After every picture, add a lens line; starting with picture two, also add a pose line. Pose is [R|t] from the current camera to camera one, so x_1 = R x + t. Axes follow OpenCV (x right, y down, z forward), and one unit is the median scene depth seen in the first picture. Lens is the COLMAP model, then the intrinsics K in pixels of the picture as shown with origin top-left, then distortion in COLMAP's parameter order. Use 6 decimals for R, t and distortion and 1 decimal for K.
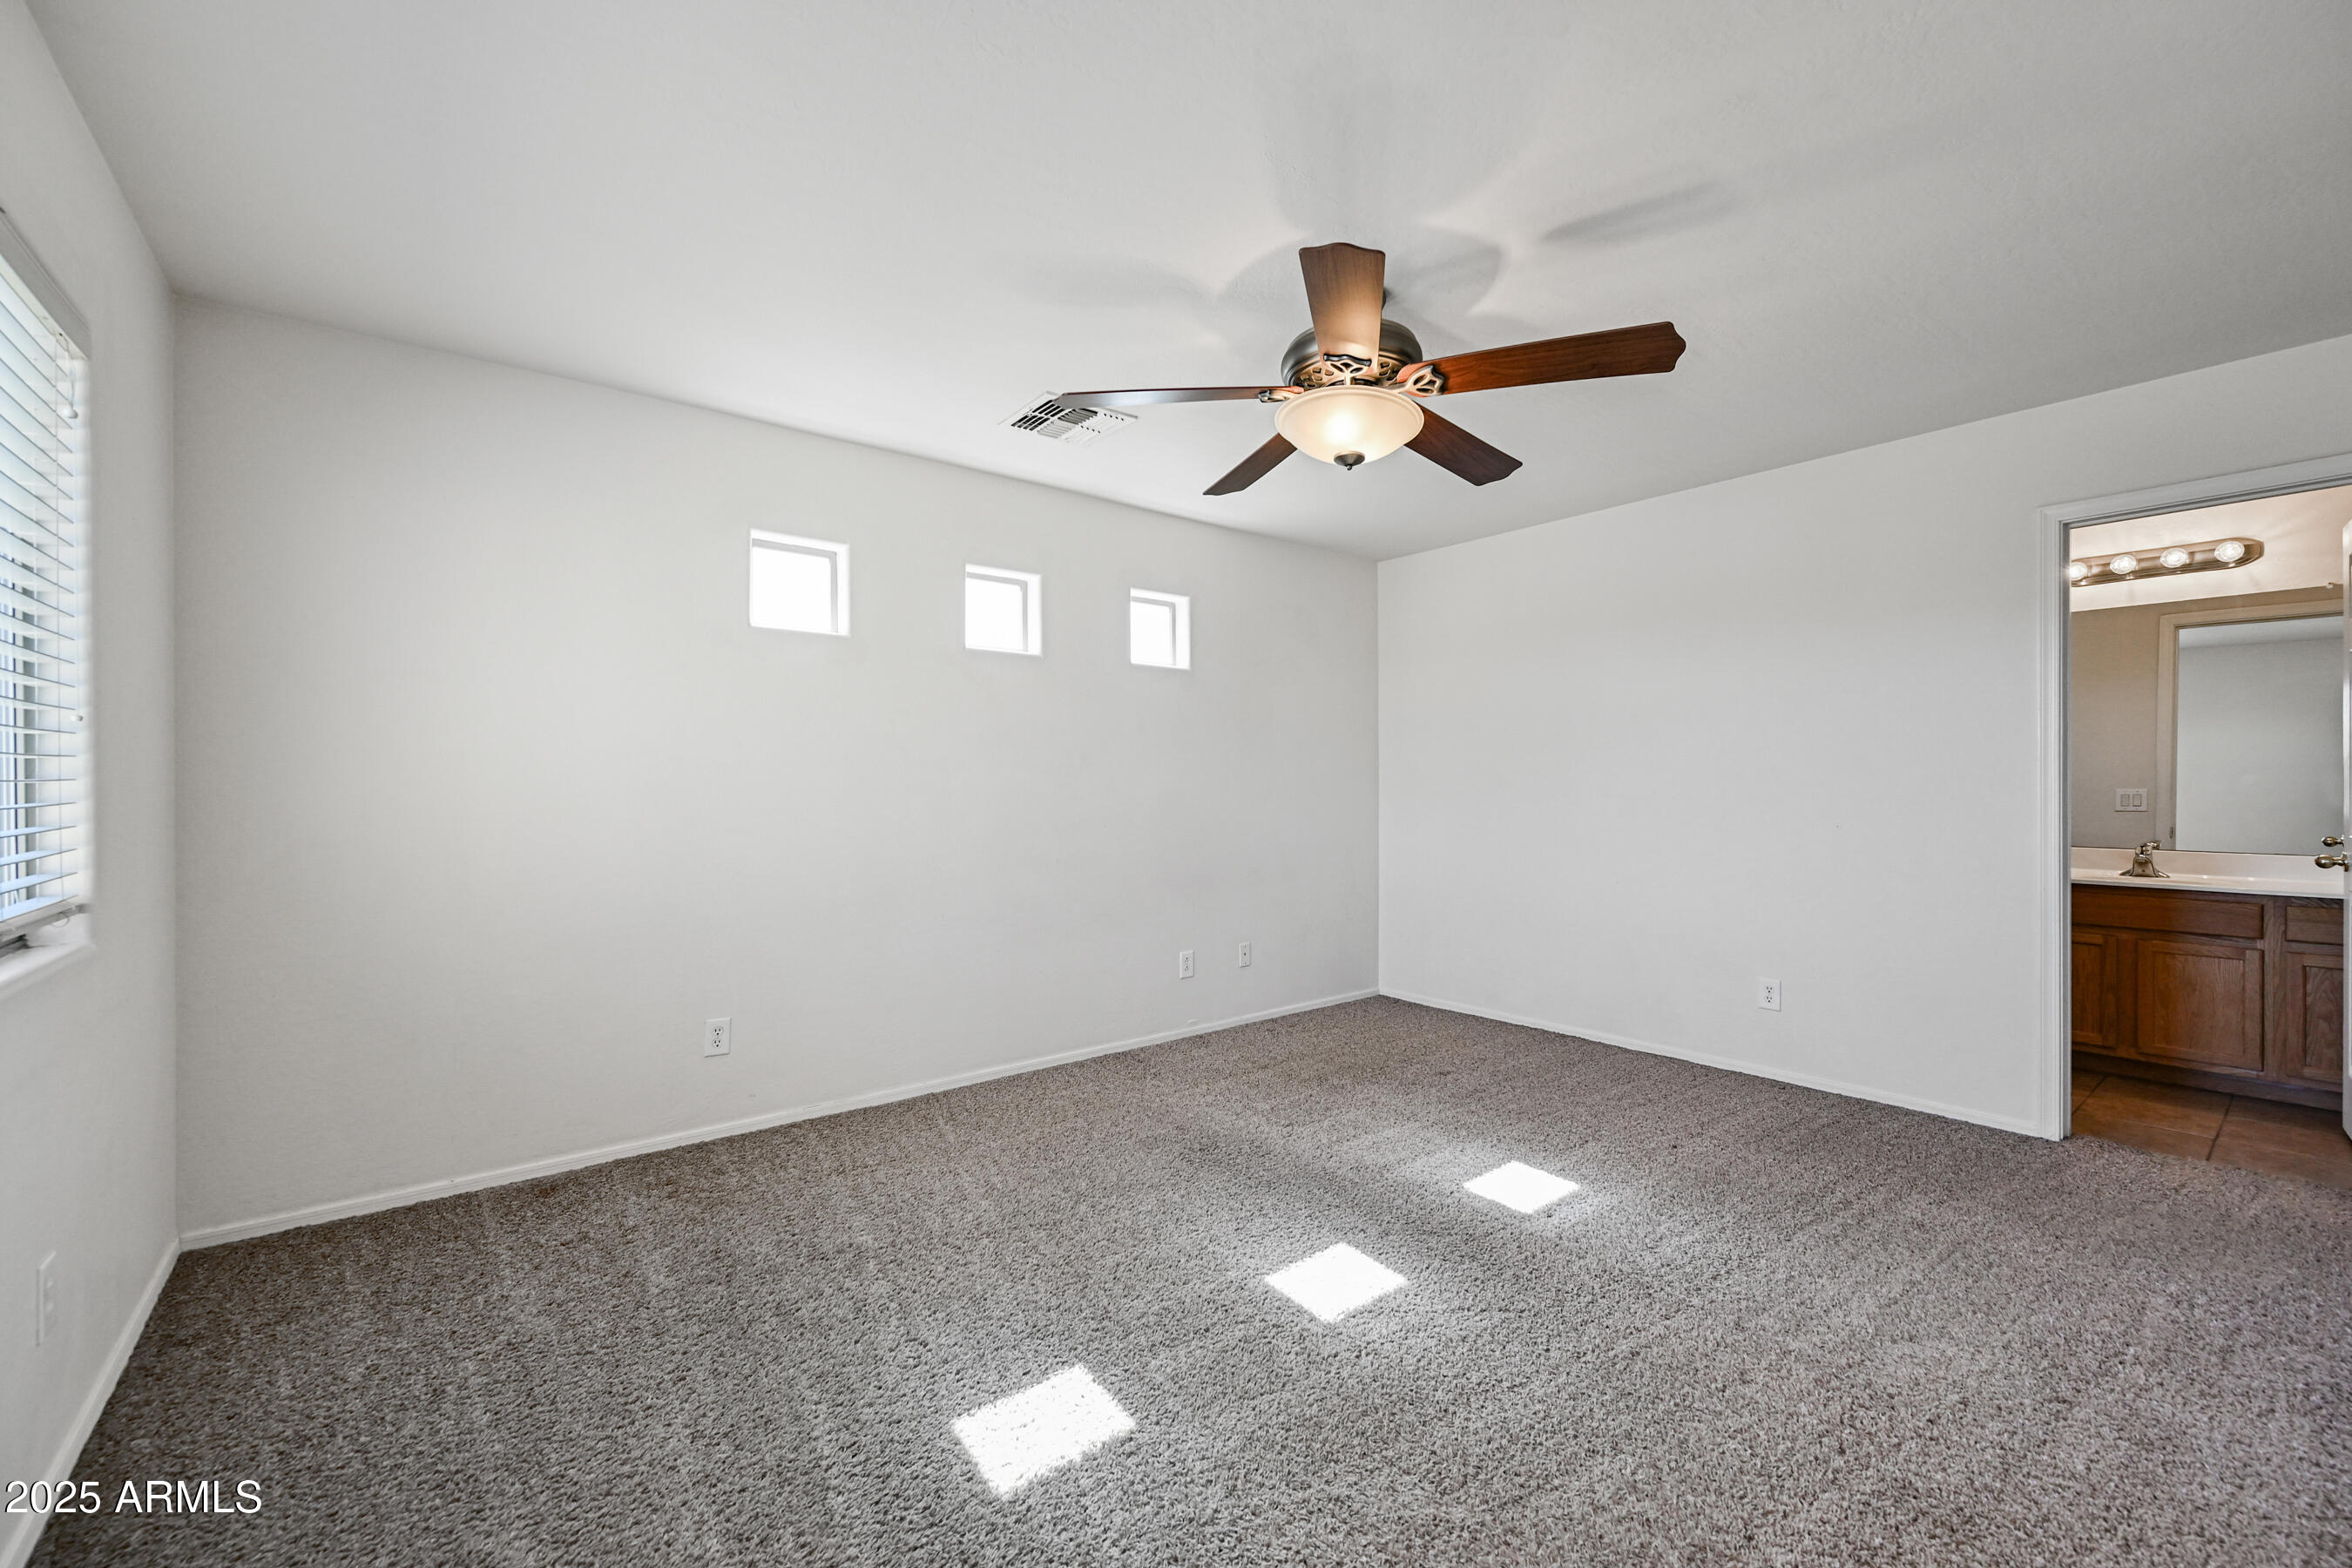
lens RADIAL K [[933.3, 0, 1172.1], [0, 933.3, 790.3], [0, 0, 1]] dist [-0.002440, -0.000209]
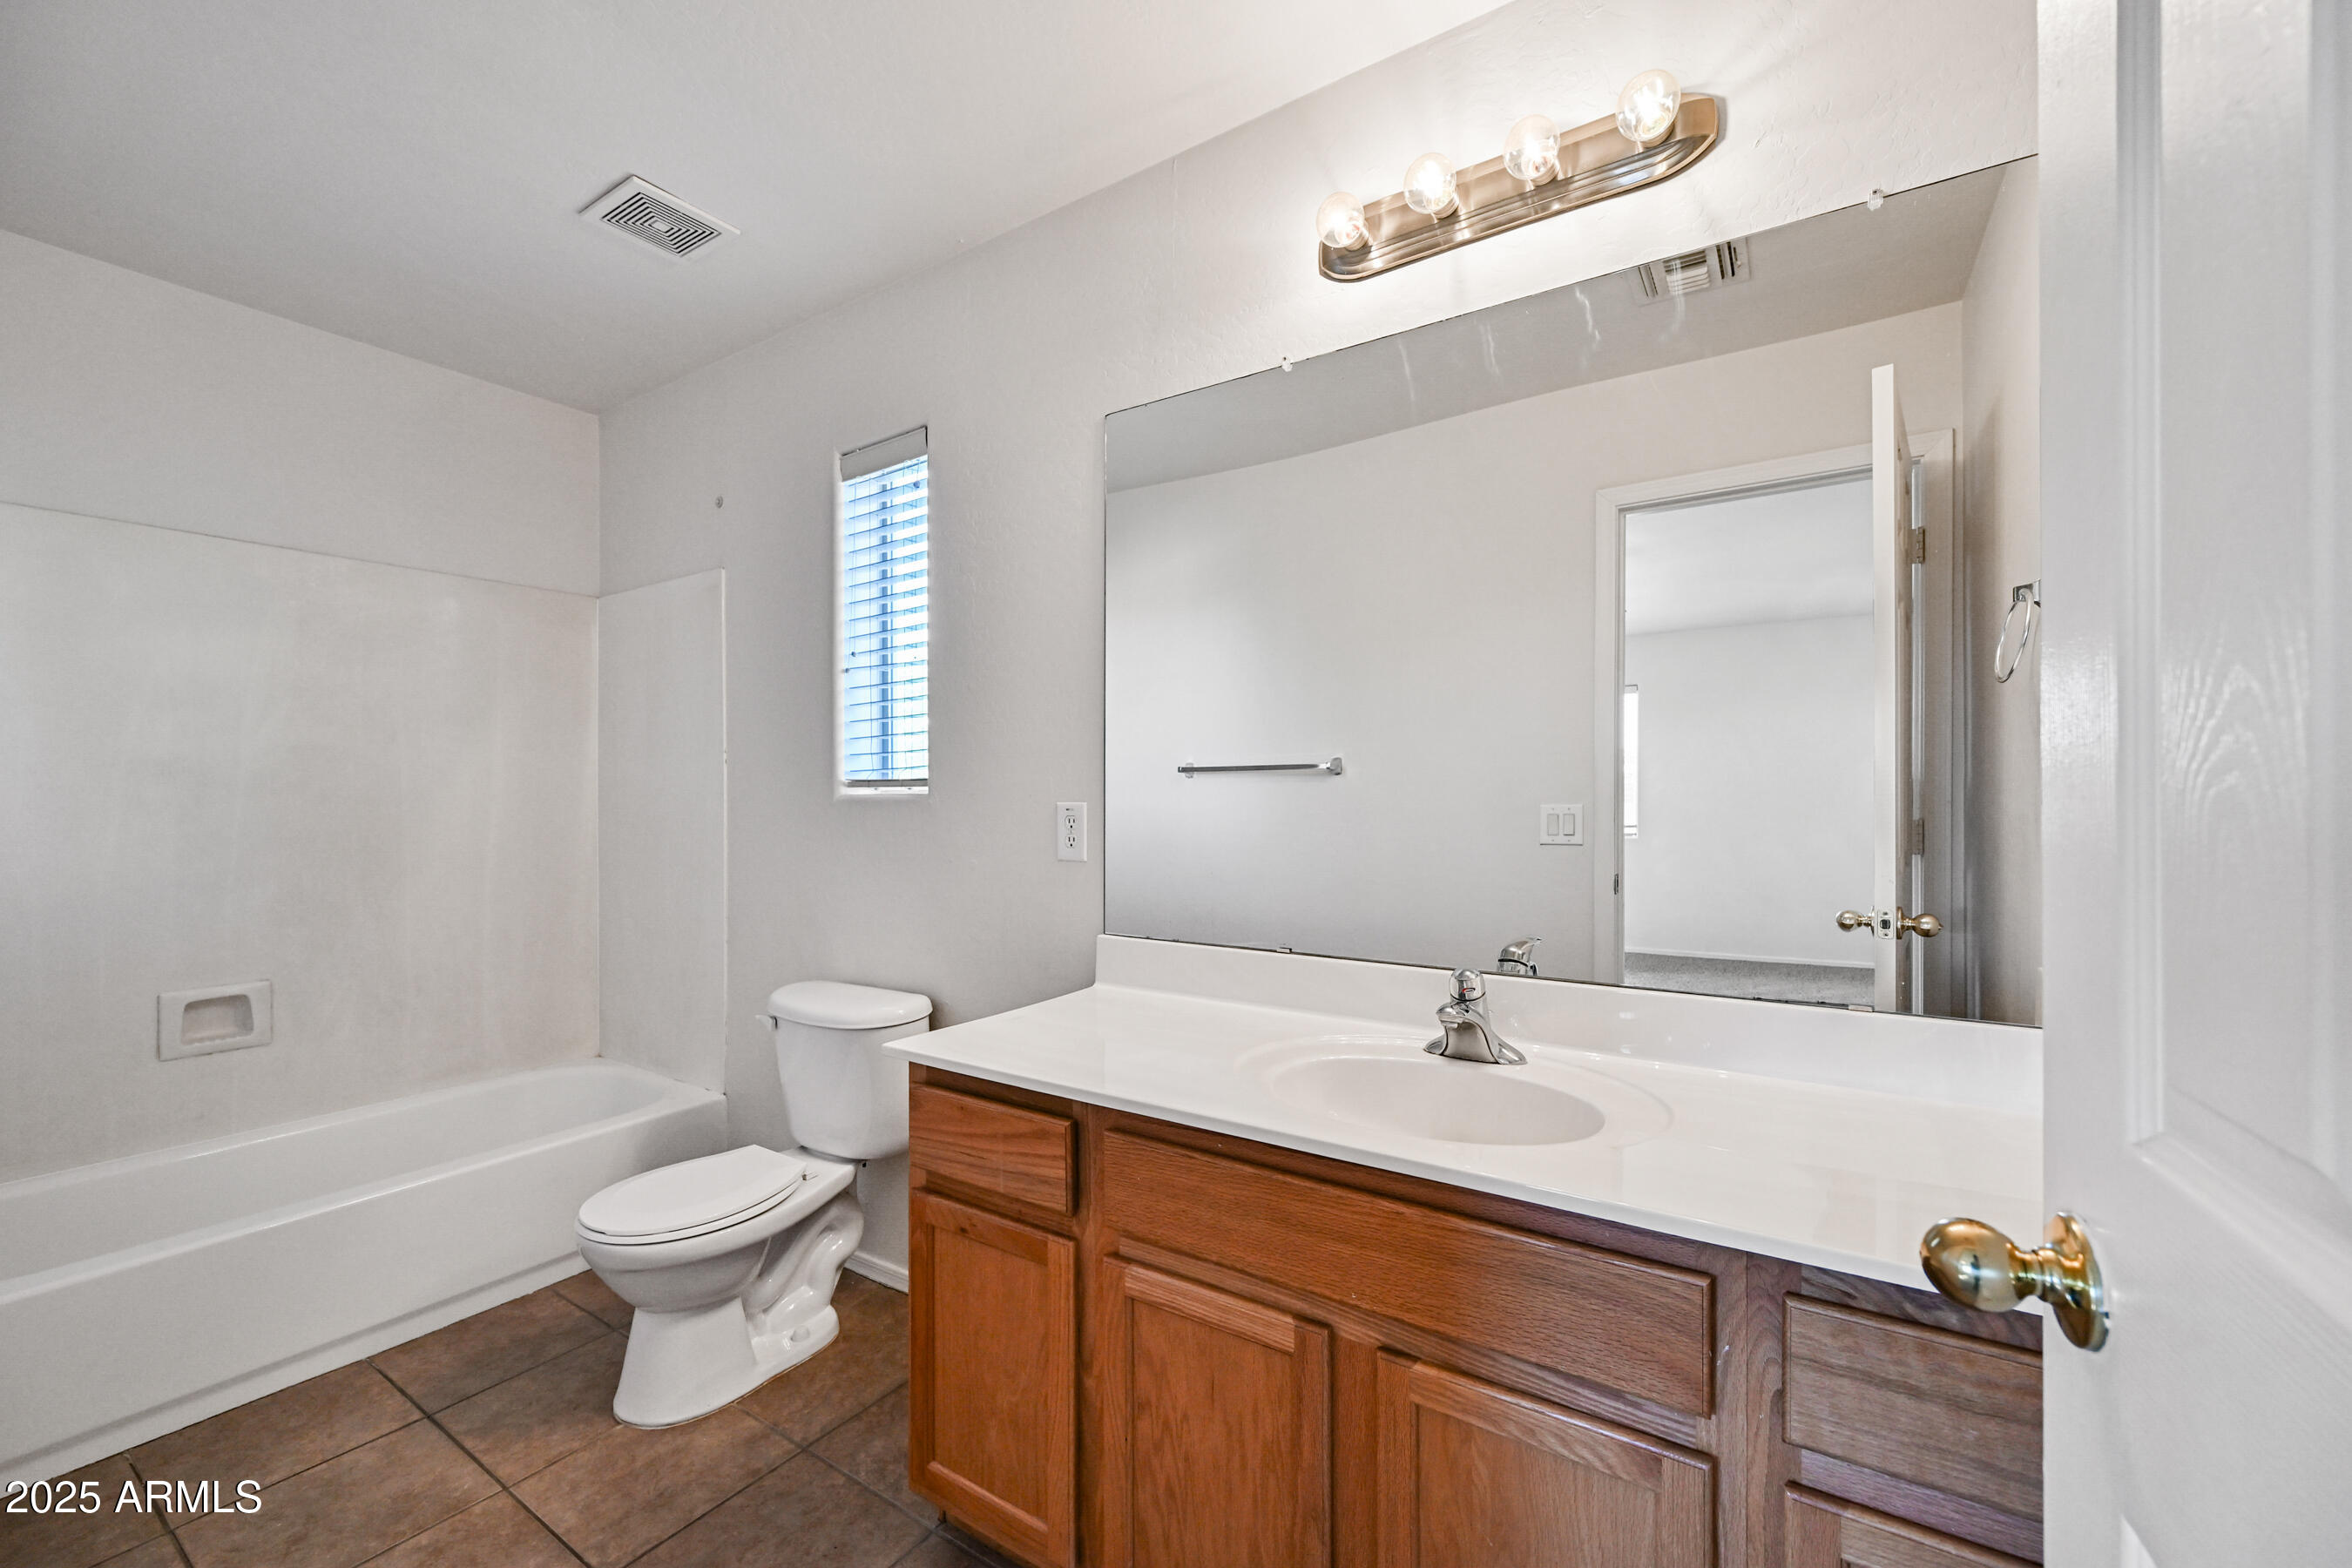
lens RADIAL K [[933.3, 0, 1172.1], [0, 933.3, 790.3], [0, 0, 1]] dist [-0.002440, -0.000209]
pose [[0.954589, 0.002406, 0.297915, 0.869768], [-0.000465, 0.999978, -0.006584, -0.008069], [-0.297925, 0.006147, 0.954570, 0.728070]]
